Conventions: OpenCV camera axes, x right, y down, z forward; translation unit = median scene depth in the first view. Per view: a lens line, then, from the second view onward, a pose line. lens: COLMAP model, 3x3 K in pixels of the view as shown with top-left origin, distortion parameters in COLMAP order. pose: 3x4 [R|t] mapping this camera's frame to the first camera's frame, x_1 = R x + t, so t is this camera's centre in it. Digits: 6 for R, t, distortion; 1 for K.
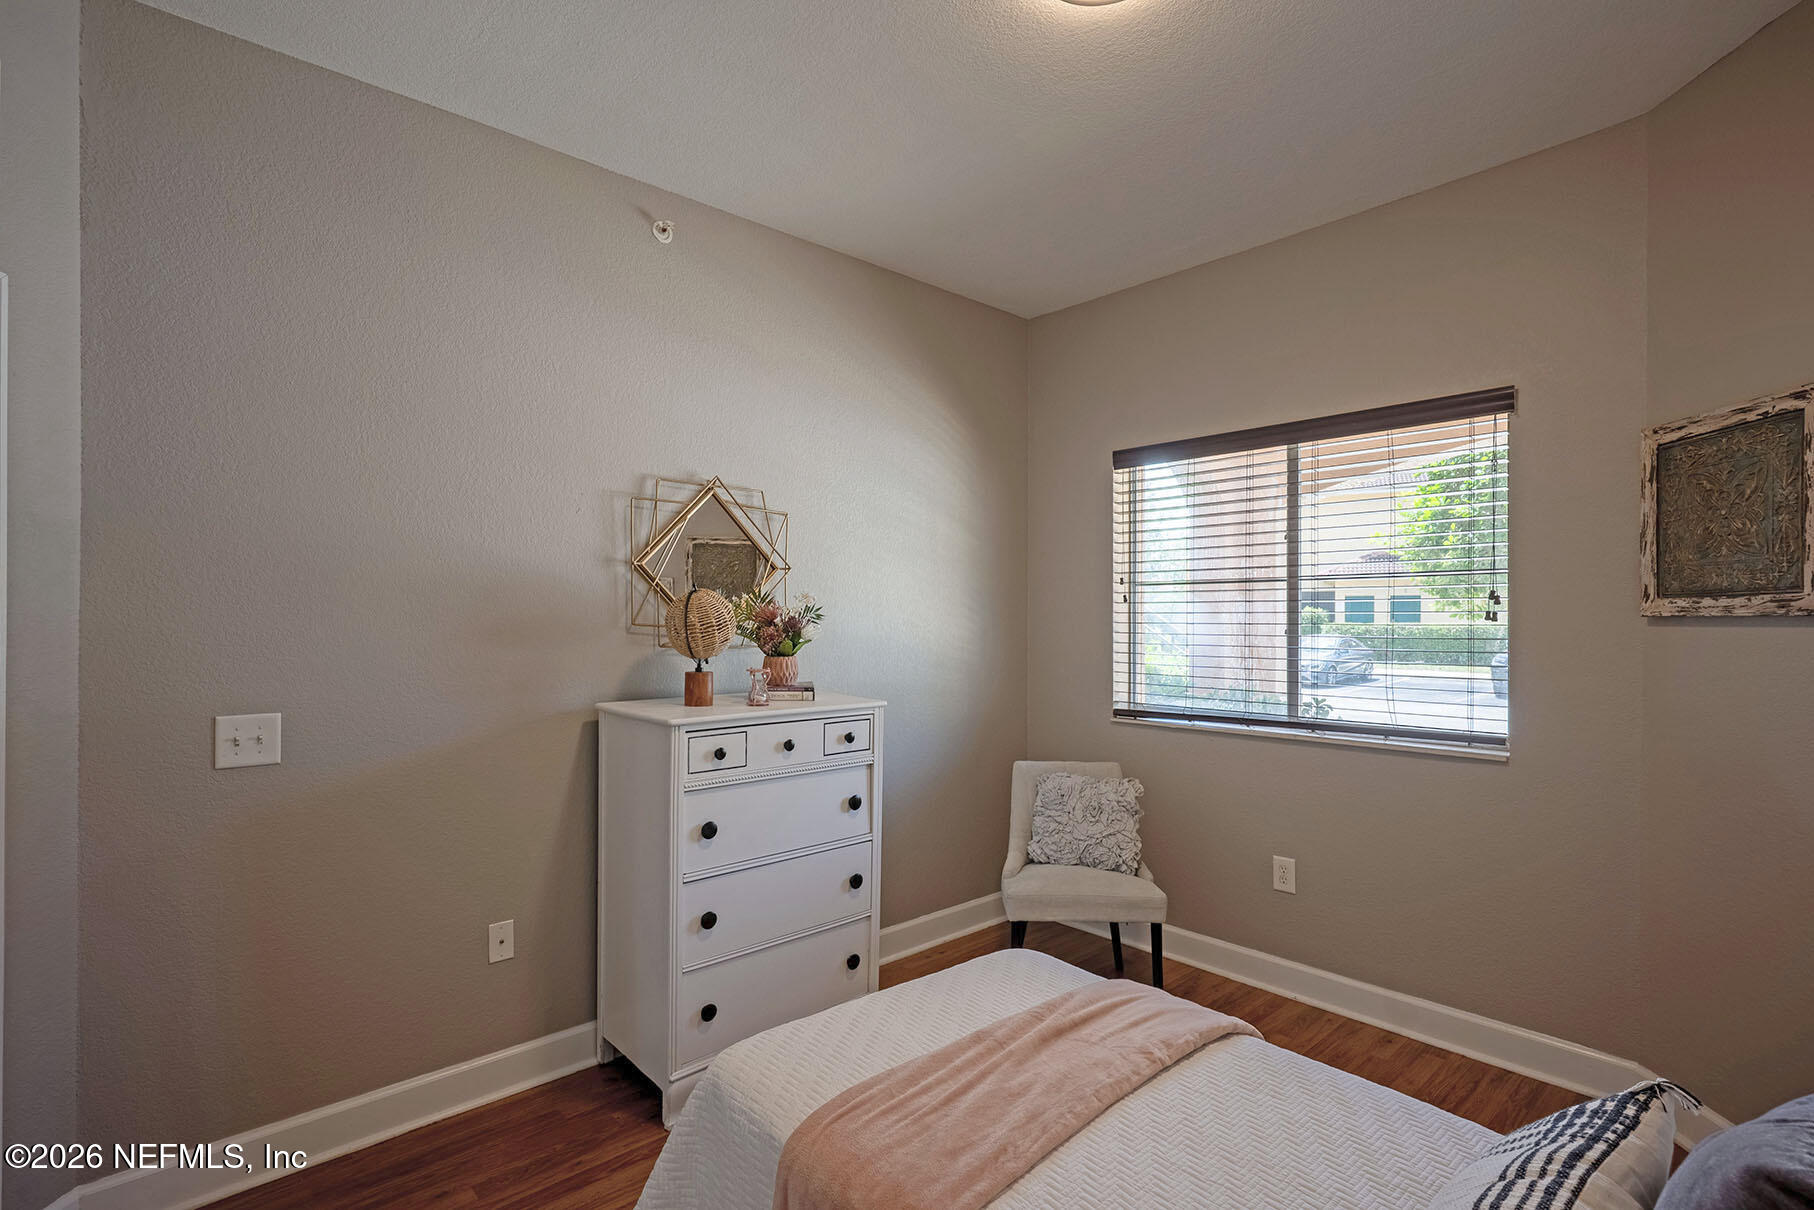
lens RADIAL K [[864.3, 0, 914.9], [0, 864.3, 608.6], [0, 0, 1]] dist [0.004737, 0.001548]
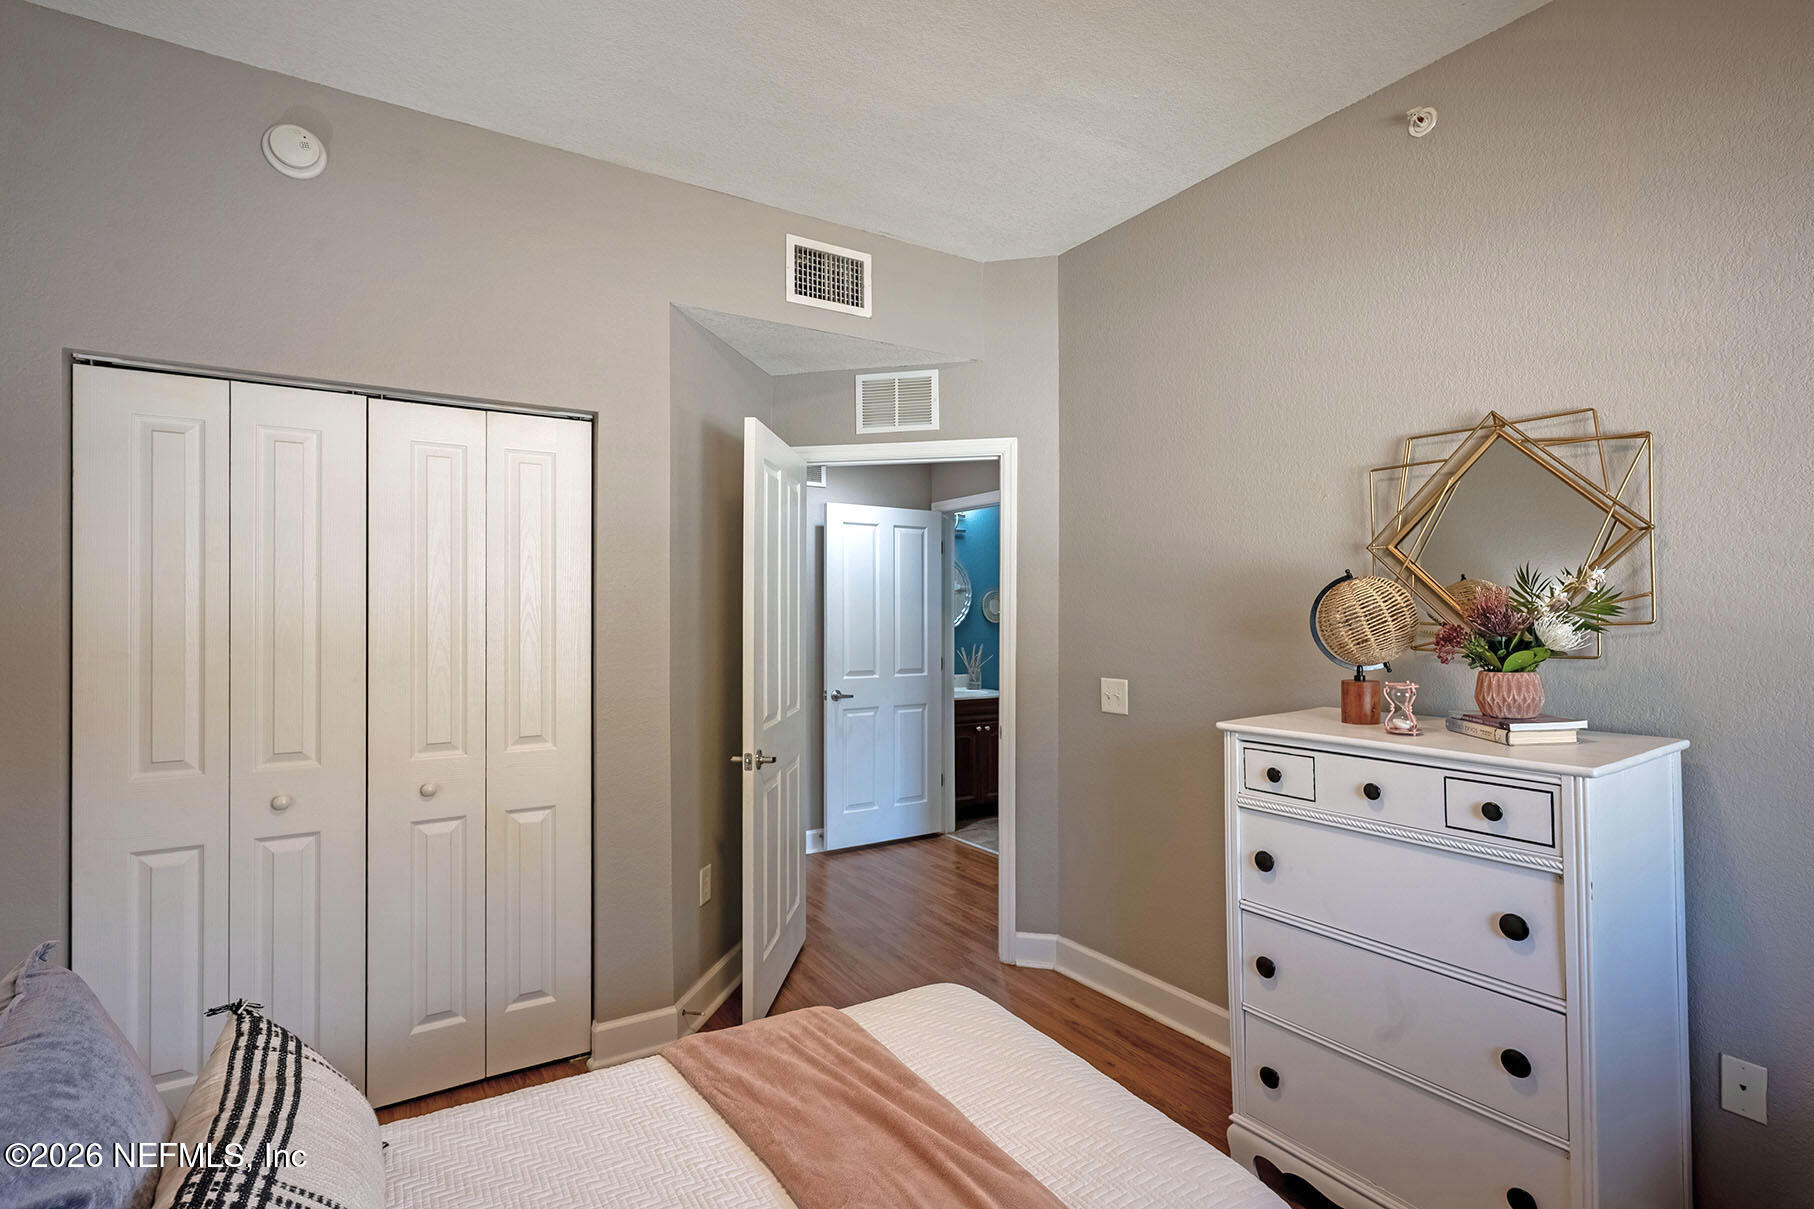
lens RADIAL K [[890.3, 0, 936.1], [0, 890.3, 603.9], [0, 0, 1]] dist [0.000935, 0.000241]
pose [[-0.158564, -0.013921, -0.987251, 0.678750], [0.008572, 0.999844, -0.015475, 0.012928], [0.987311, -0.010916, -0.158420, 0.814782]]
